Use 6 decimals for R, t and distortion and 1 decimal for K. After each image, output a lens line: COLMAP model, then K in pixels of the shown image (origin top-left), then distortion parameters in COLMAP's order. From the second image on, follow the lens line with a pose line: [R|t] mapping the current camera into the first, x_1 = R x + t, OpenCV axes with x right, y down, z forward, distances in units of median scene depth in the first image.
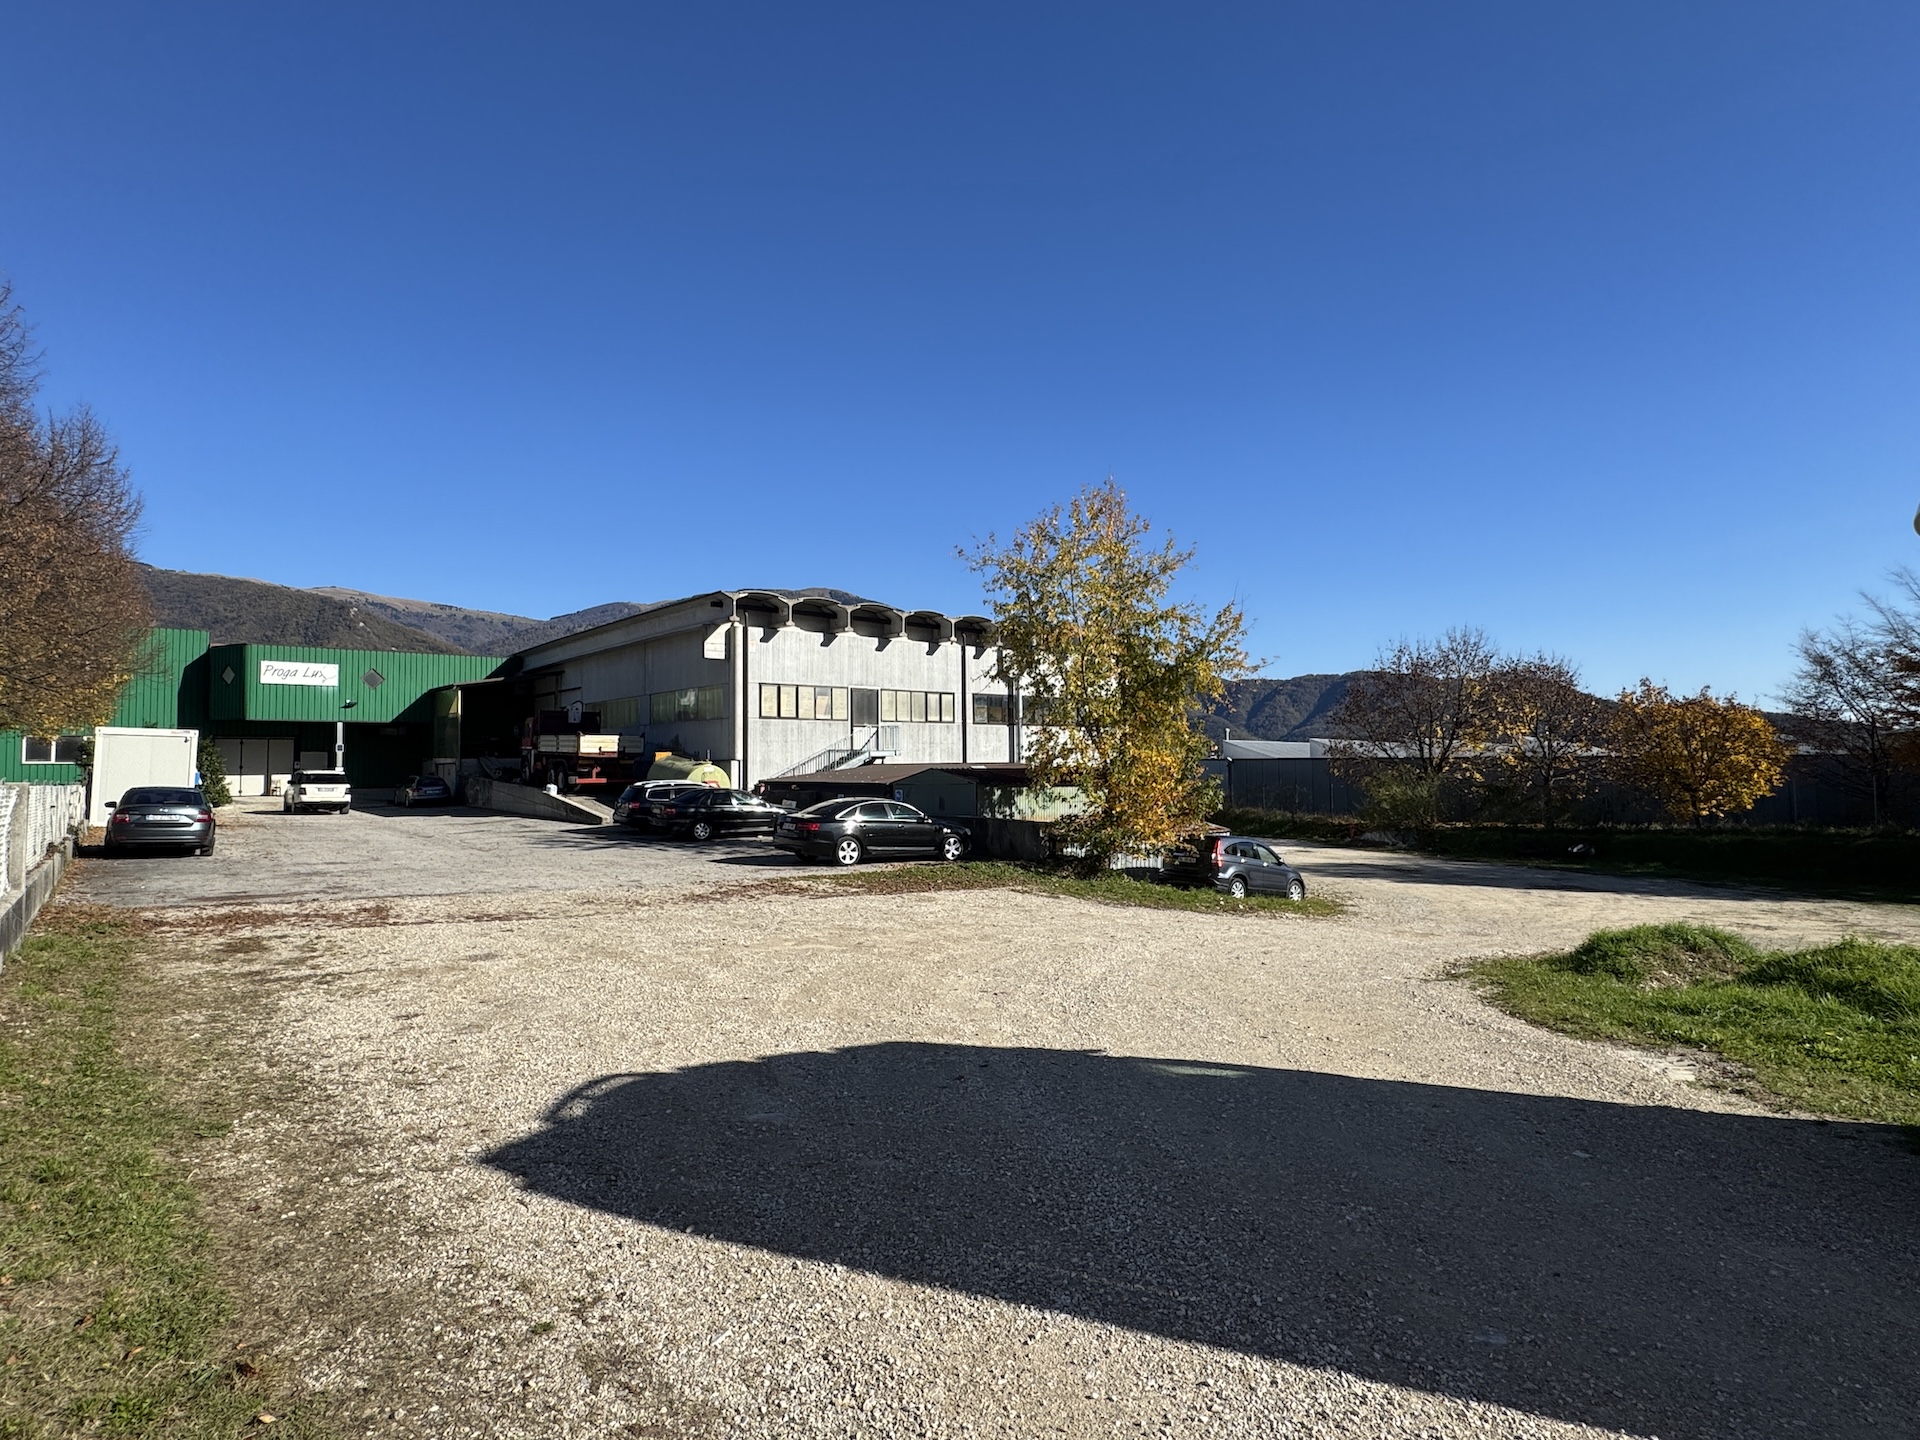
lens RADIAL K [[999.0, 0, 962.8], [0, 999.0, 713.2], [0, 0, 1]] dist [0.001546, 0.000034]
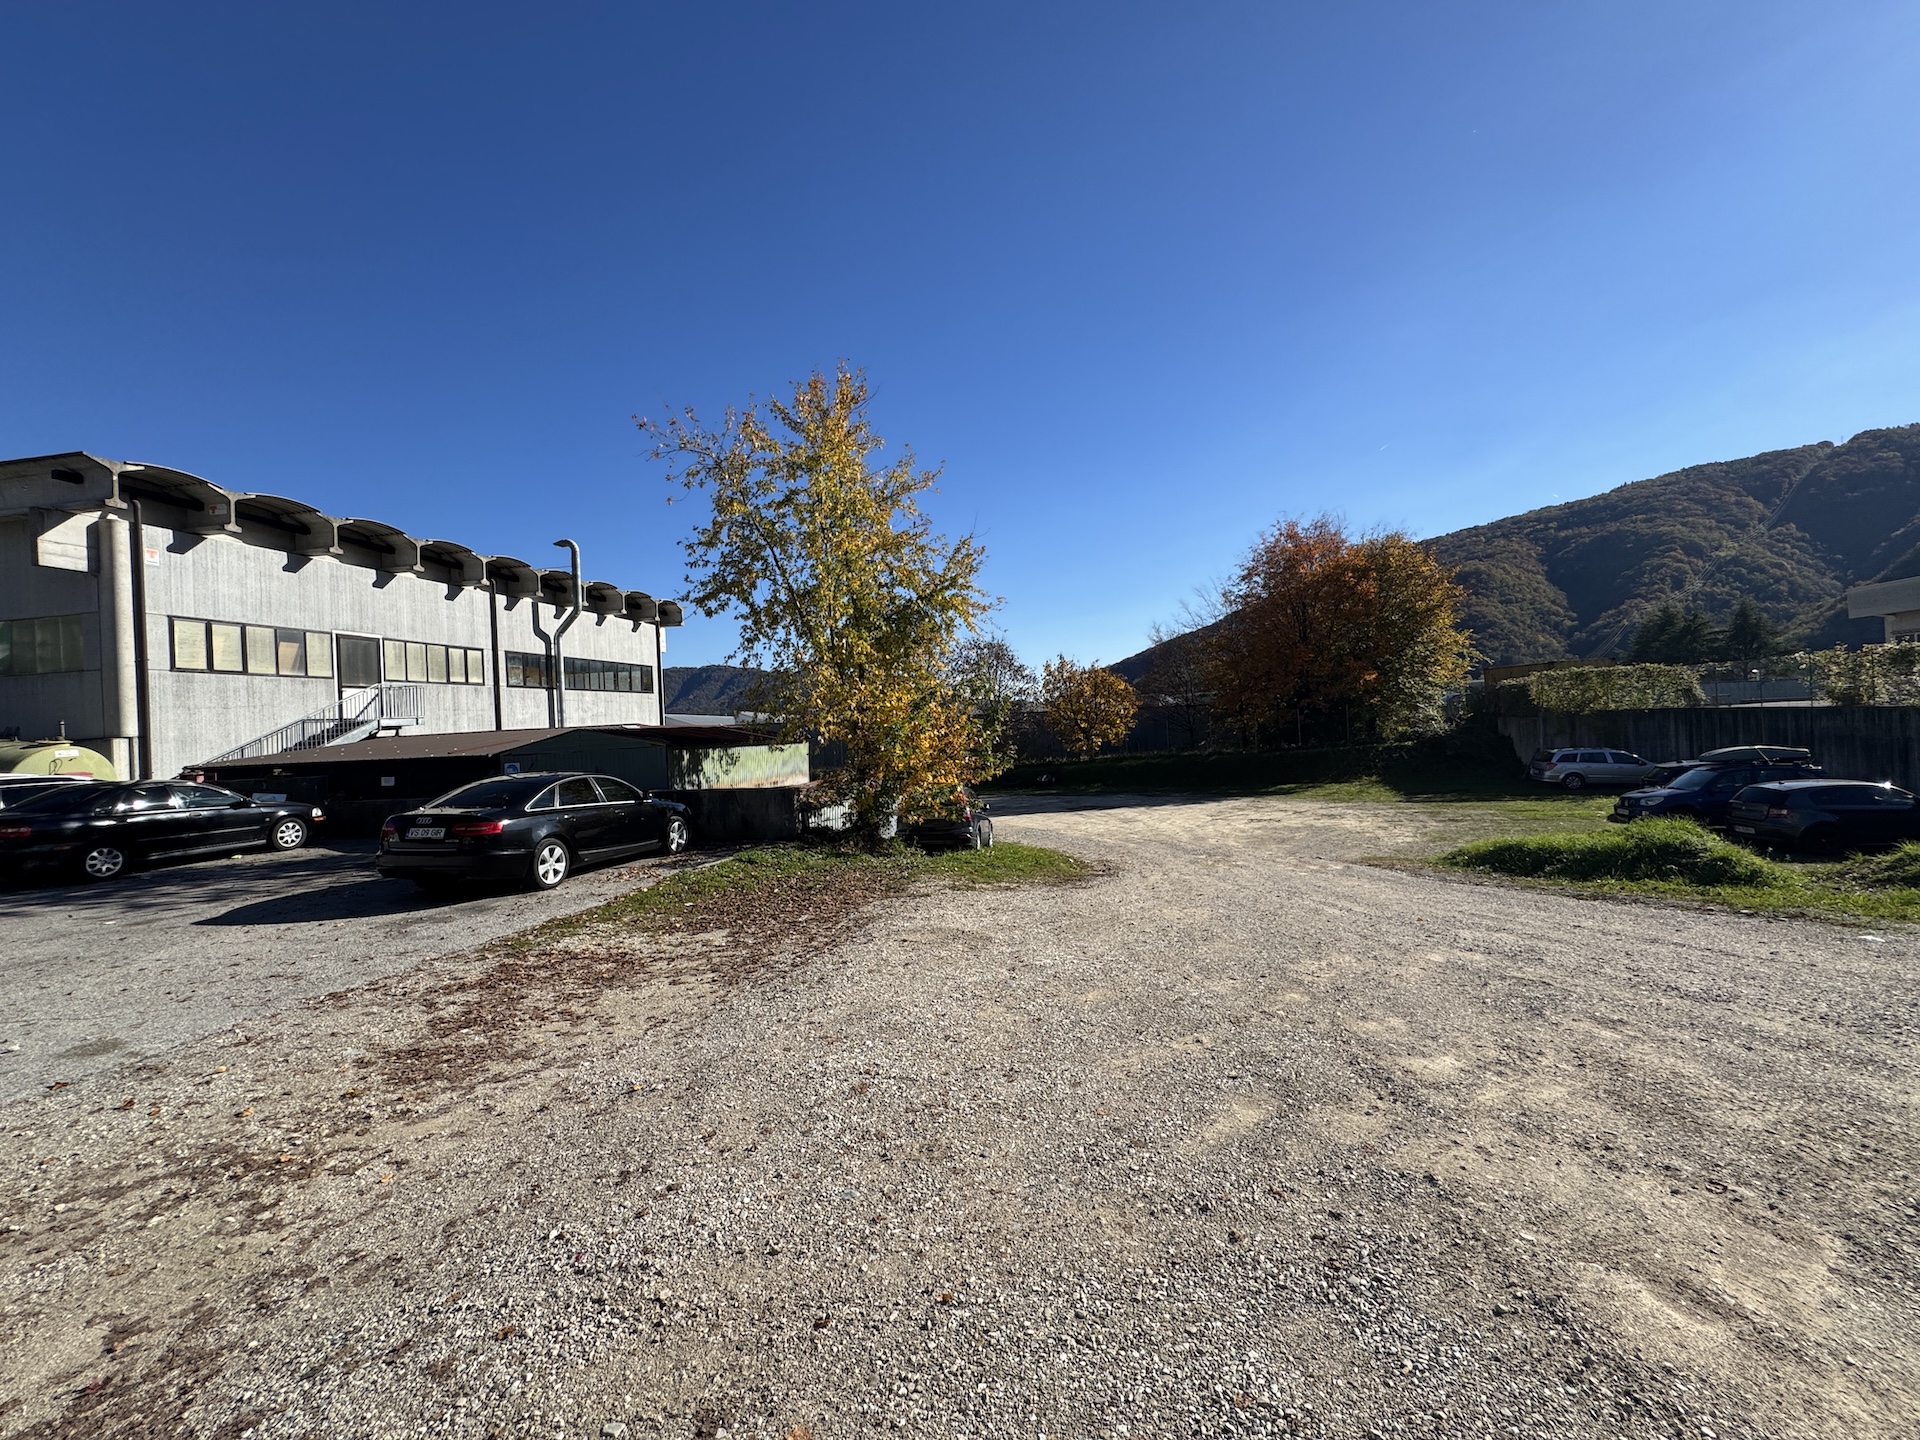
lens RADIAL K [[765.6, 0, 962.2], [0, 765.6, 716.9], [0, 0, 1]] dist [-0.001063, 0.000110]
pose [[0.767222, -0.024076, 0.640929, -0.121091], [0.007779, 0.999571, 0.028237, 0.023060], [-0.641334, -0.016678, 0.767080, 0.279623]]
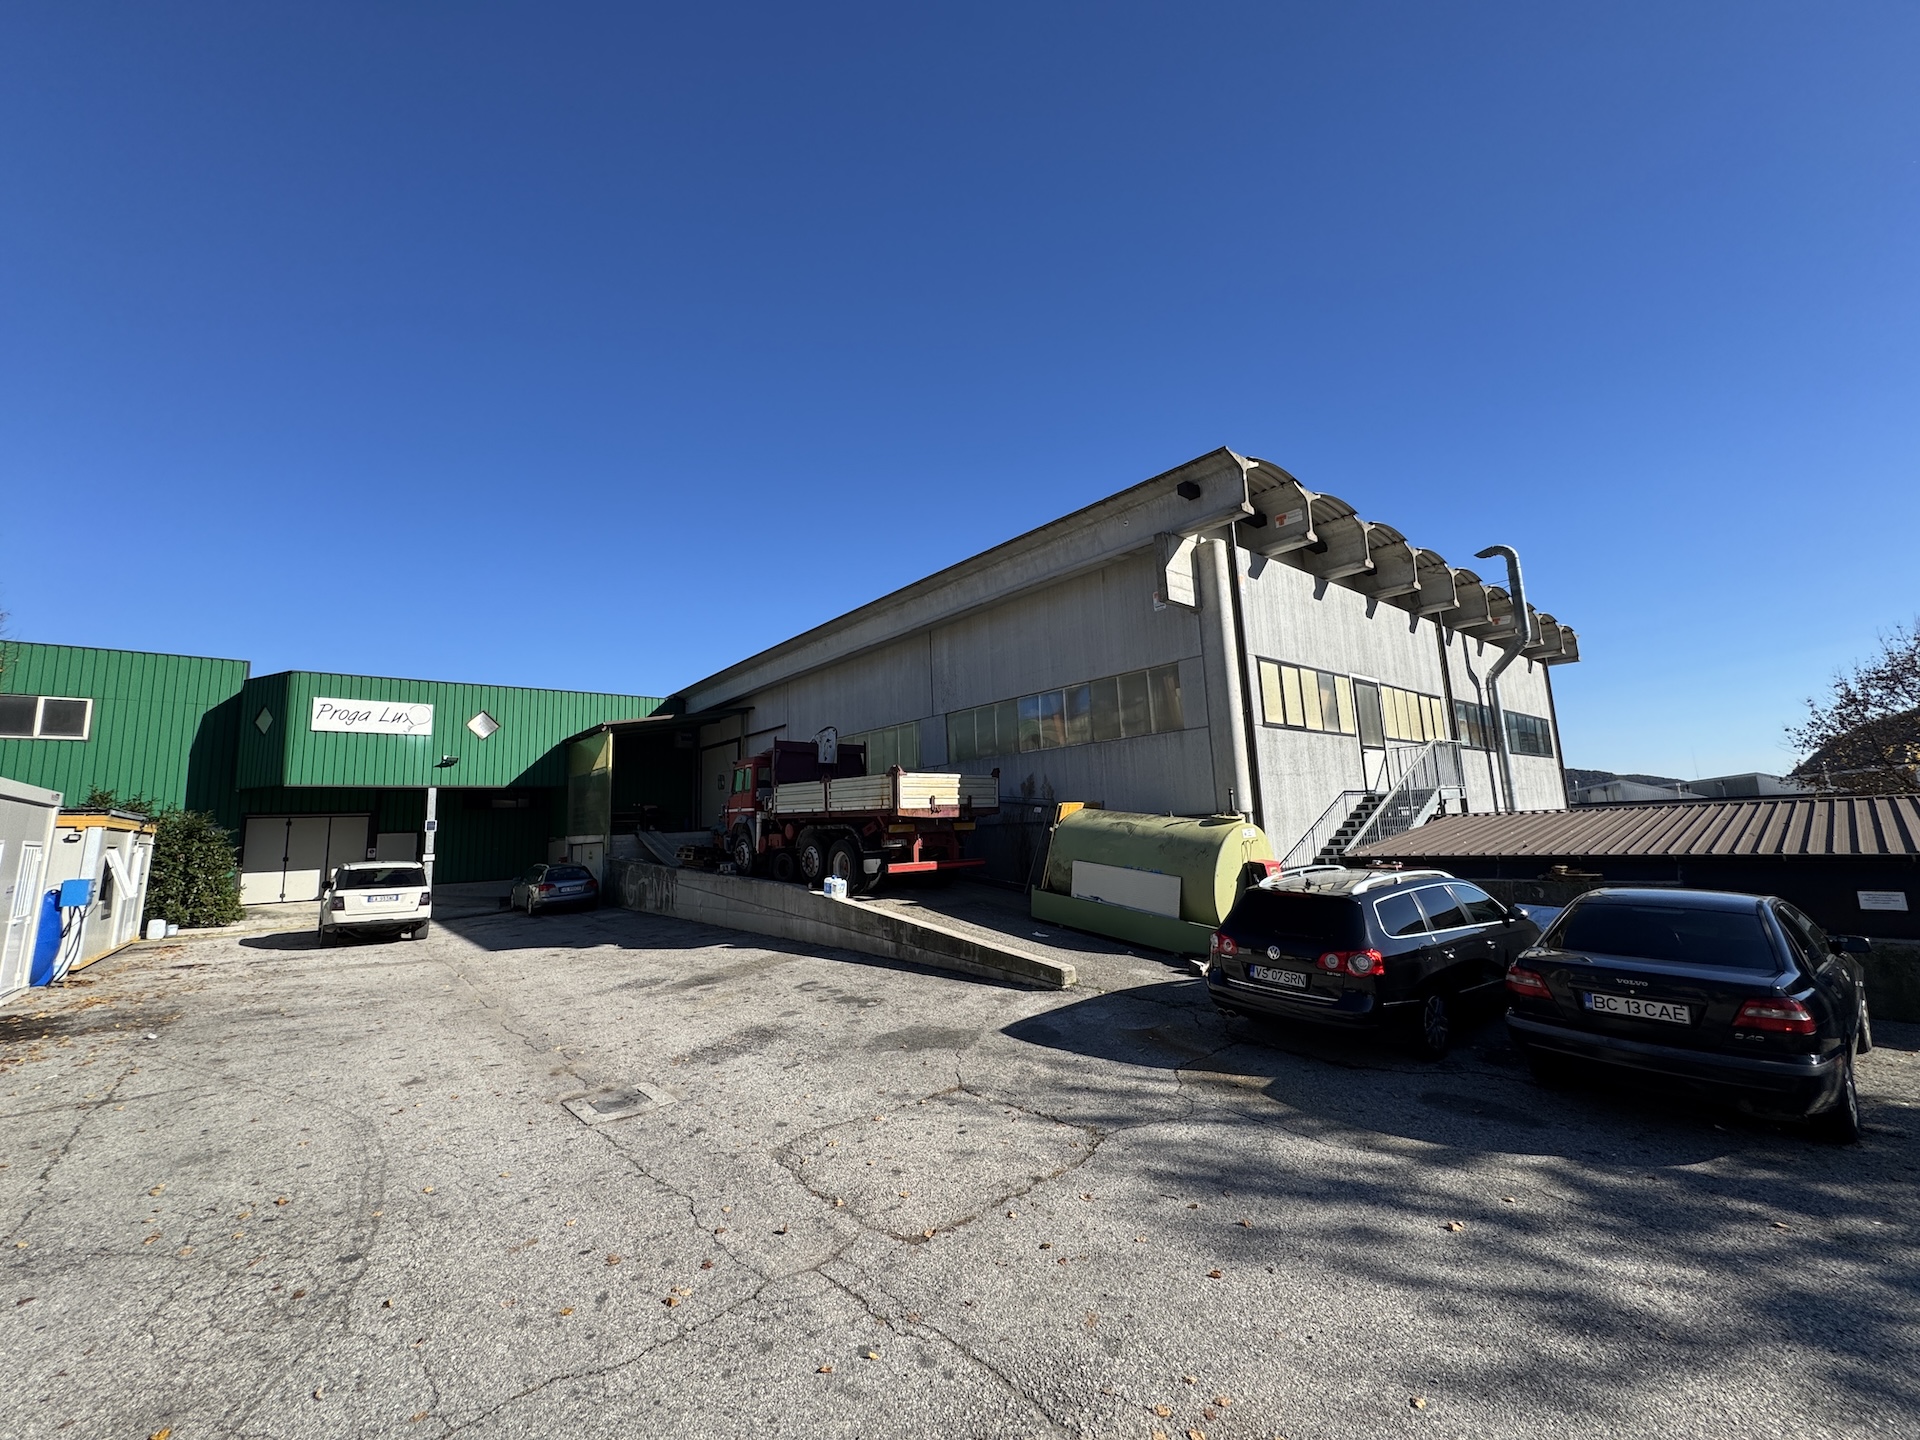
lens RADIAL K [[765.6, 0, 962.2], [0, 765.6, 716.9], [0, 0, 1]] dist [-0.001063, 0.000110]
pose [[0.999368, -0.031836, 0.015796, -0.333778], [0.033232, 0.994641, -0.097902, 0.030243], [-0.012594, 0.098365, 0.995071, 0.585815]]
